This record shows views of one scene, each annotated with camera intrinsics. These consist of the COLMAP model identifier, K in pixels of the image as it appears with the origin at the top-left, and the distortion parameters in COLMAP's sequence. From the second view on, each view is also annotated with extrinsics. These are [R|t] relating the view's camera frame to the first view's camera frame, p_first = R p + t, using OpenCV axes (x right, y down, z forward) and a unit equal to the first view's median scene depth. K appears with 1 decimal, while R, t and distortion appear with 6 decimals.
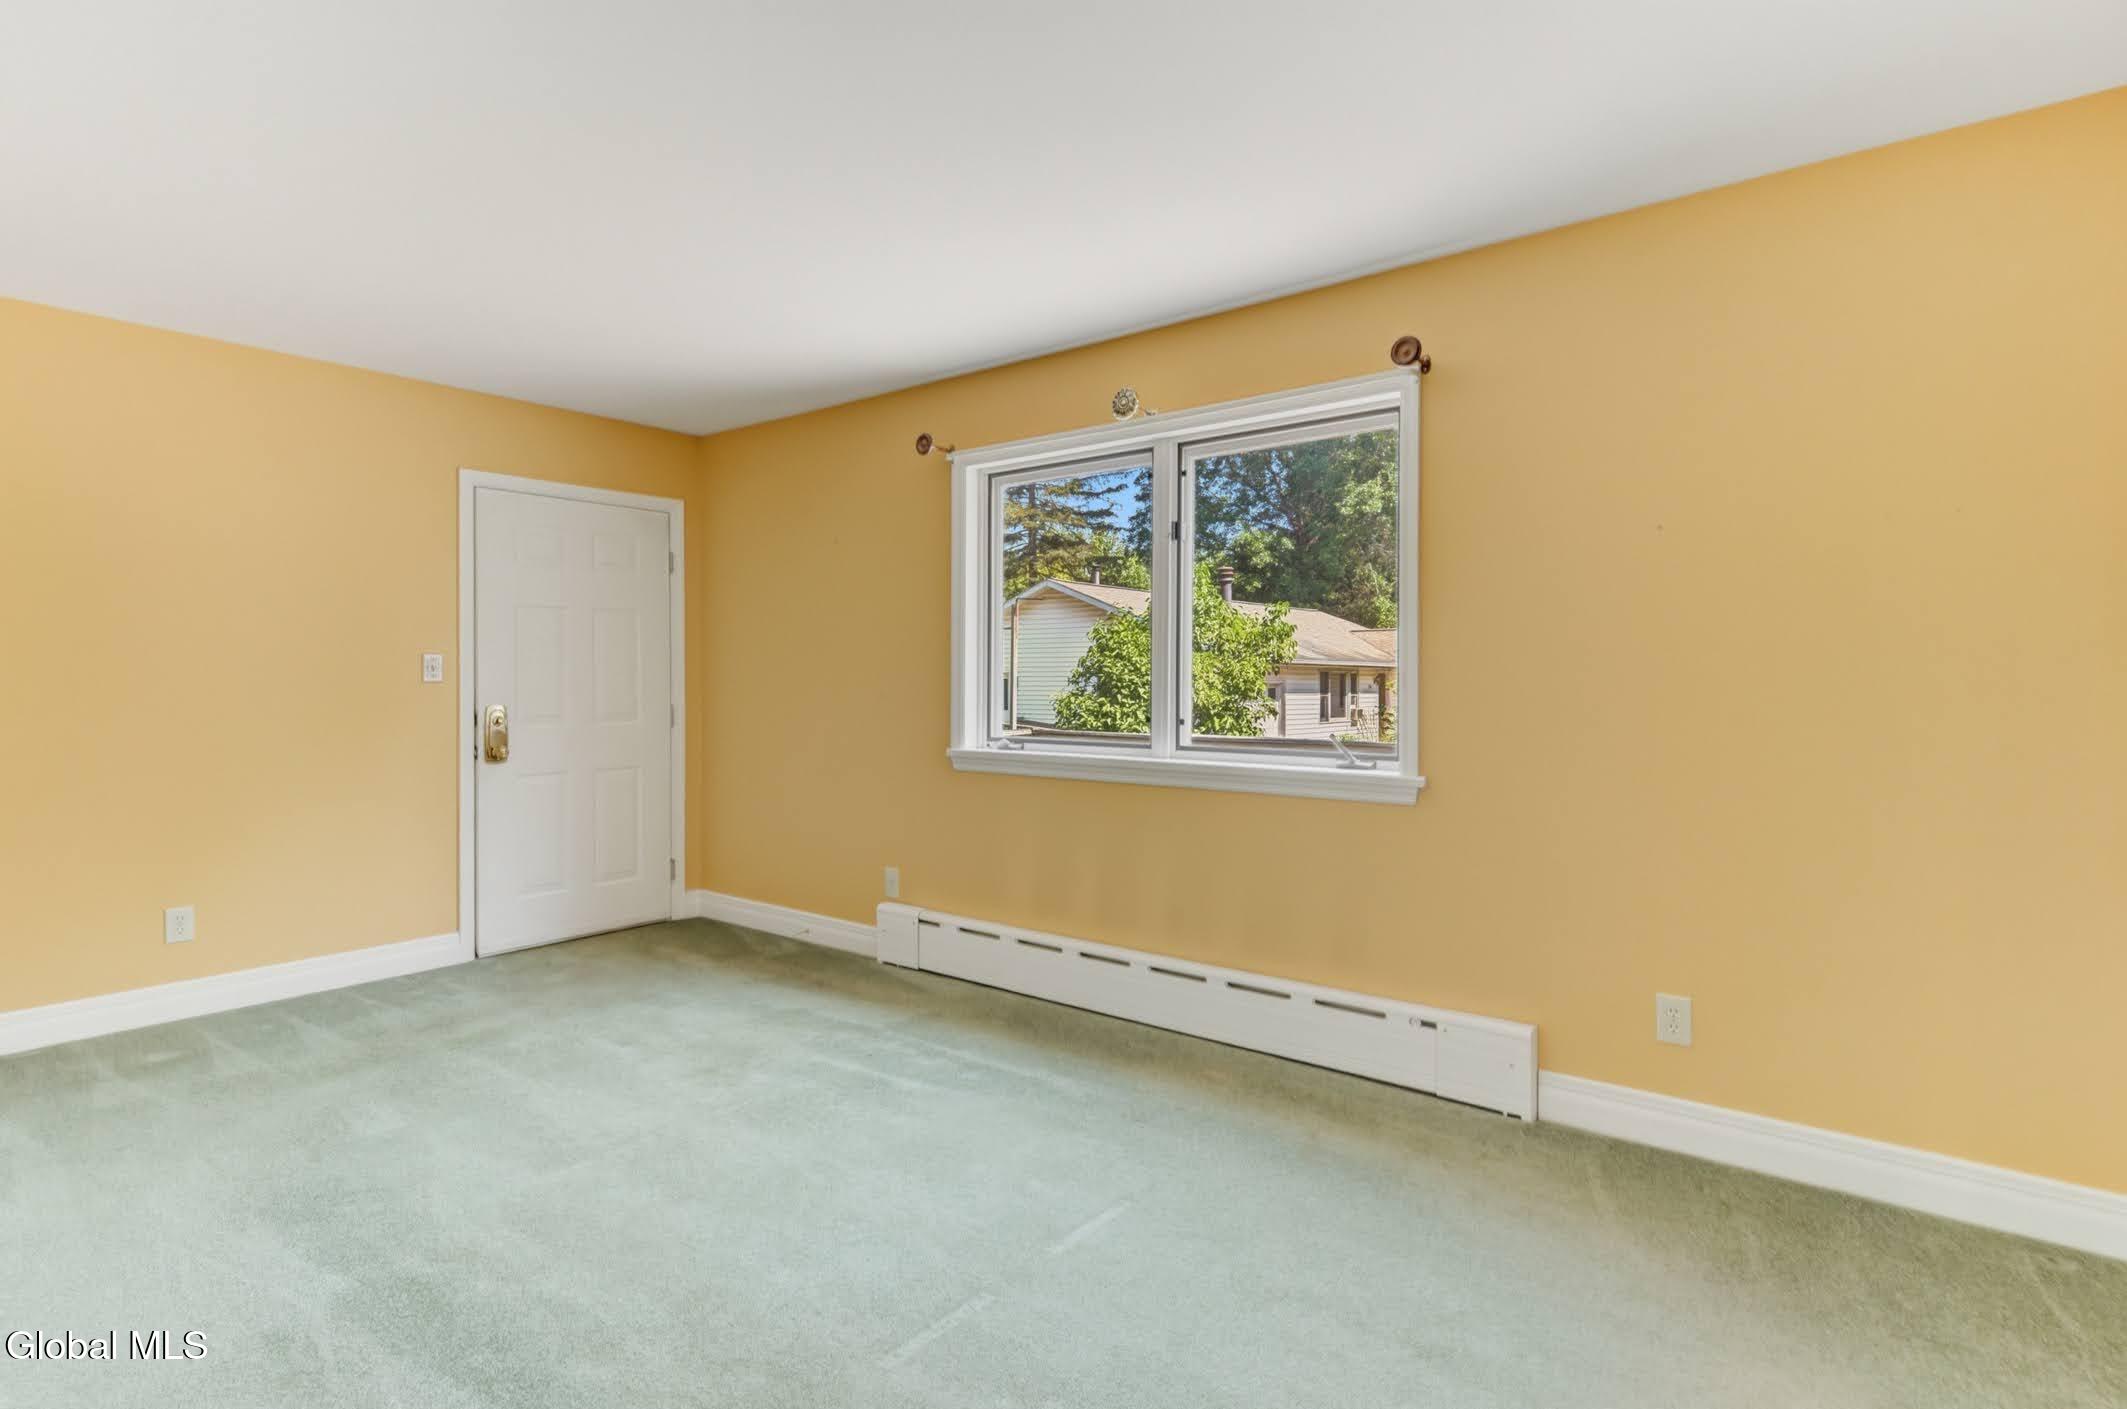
lens RADIAL K [[1085.2, 0, 1061.9], [0, 1085.2, 695.1], [0, 0, 1]] dist [0.026942, -0.000426]
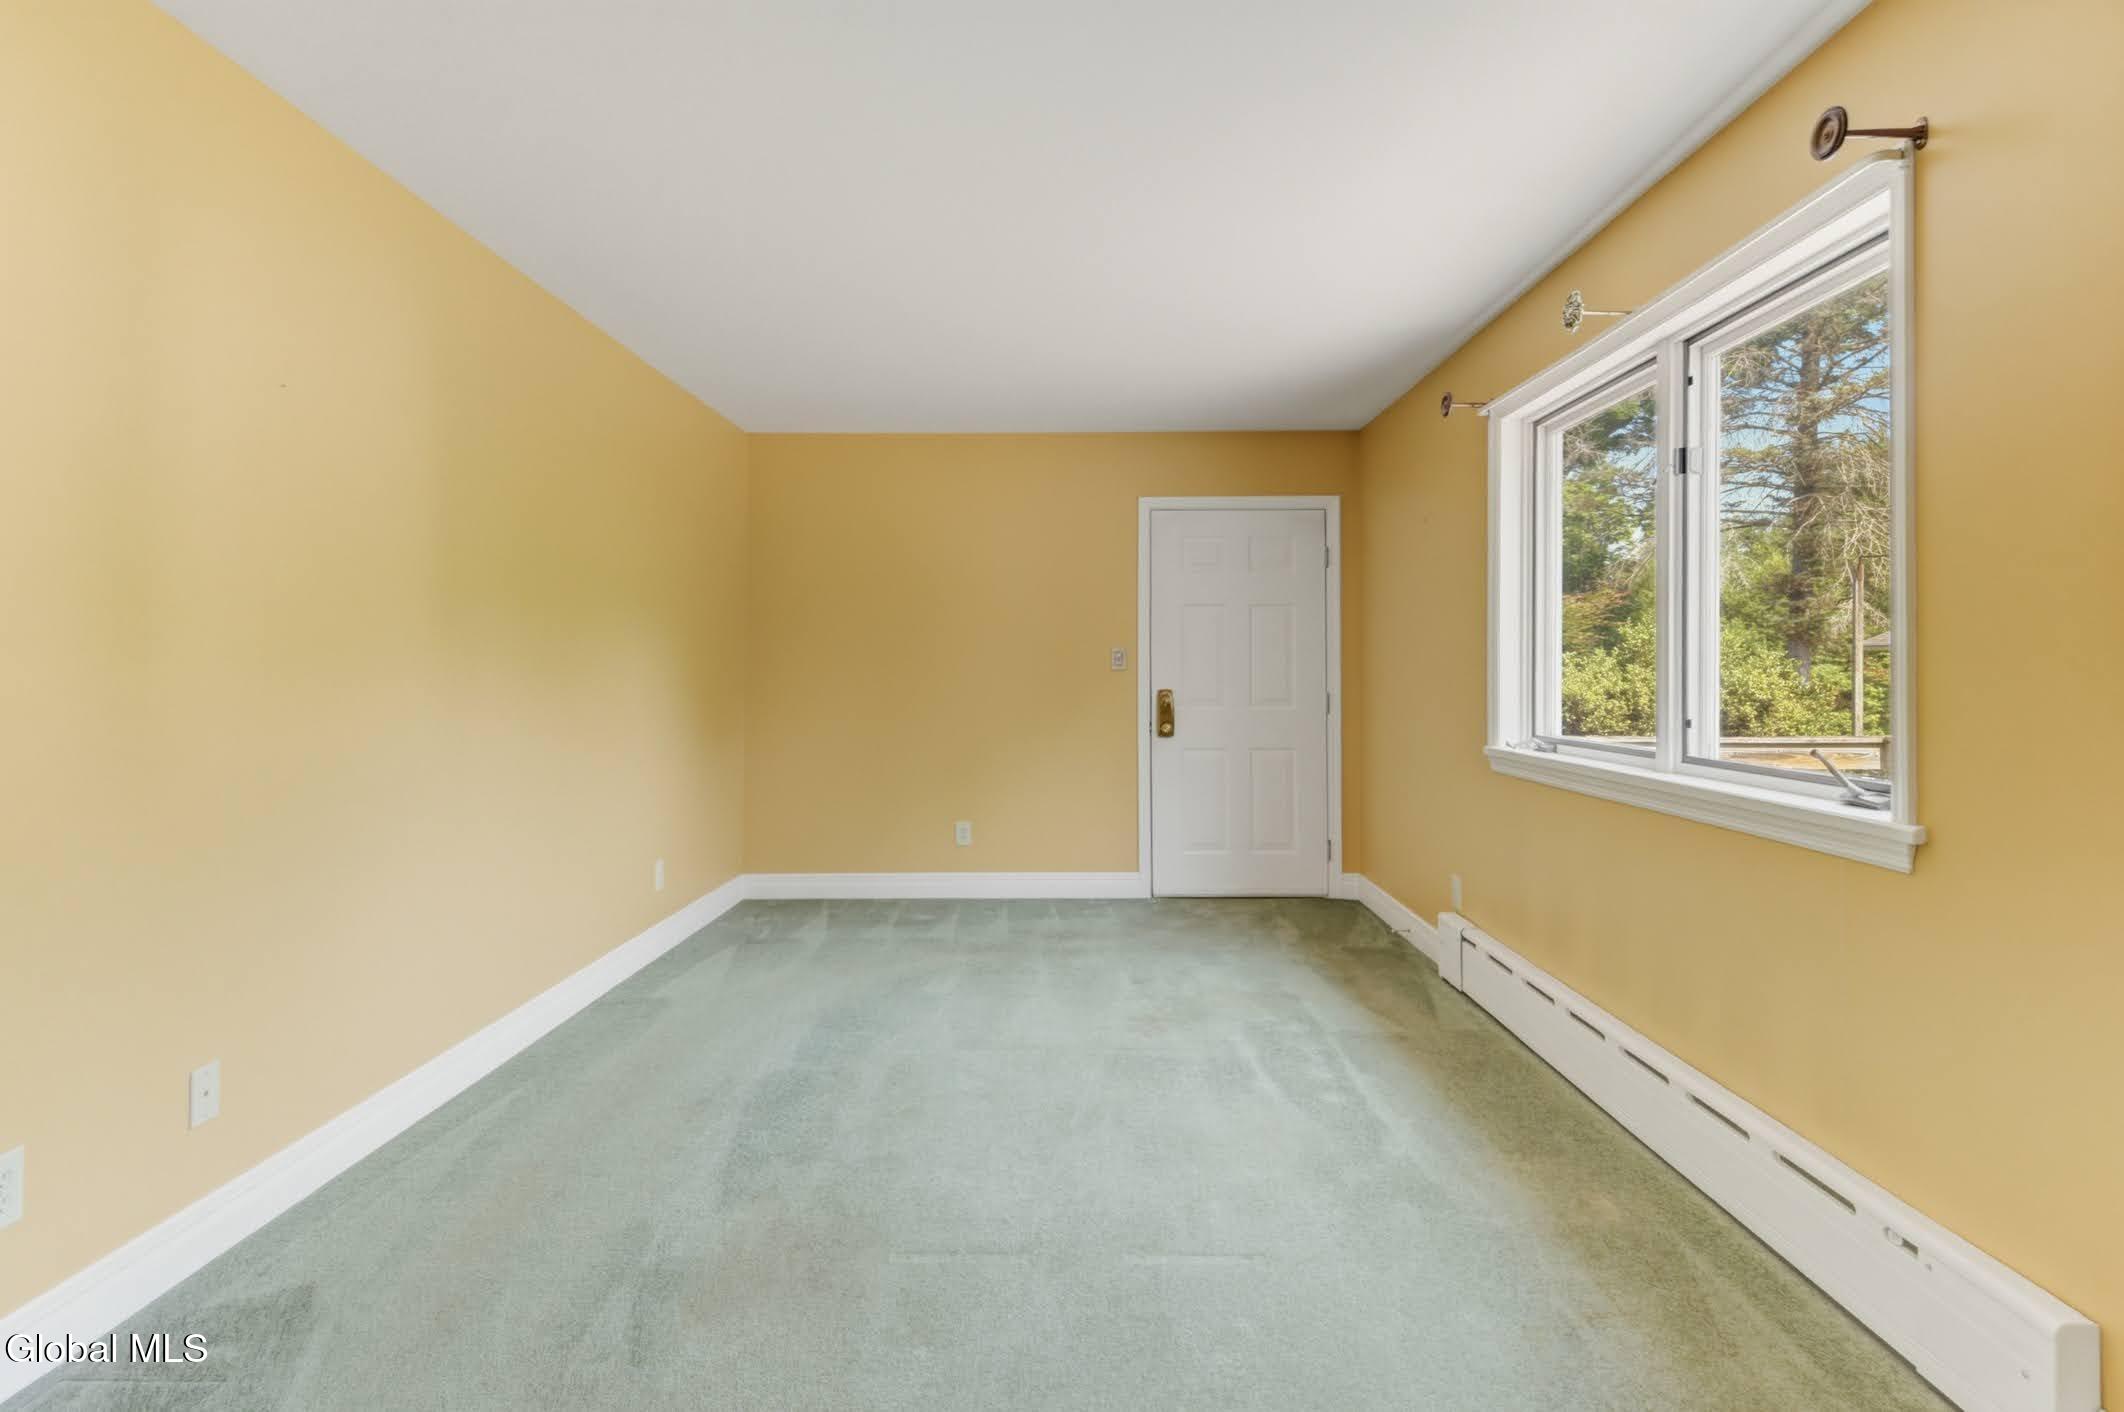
lens RADIAL K [[1064.3, 0, 1025.4], [0, 1064.3, 682.7], [0, 0, 1]] dist [0.024941, -0.011591]
pose [[0.612332, 0.010007, -0.790538, 0.404223], [-0.012964, 0.999913, 0.002616, 0.001061], [0.790495, 0.008647, 0.612408, 0.210278]]
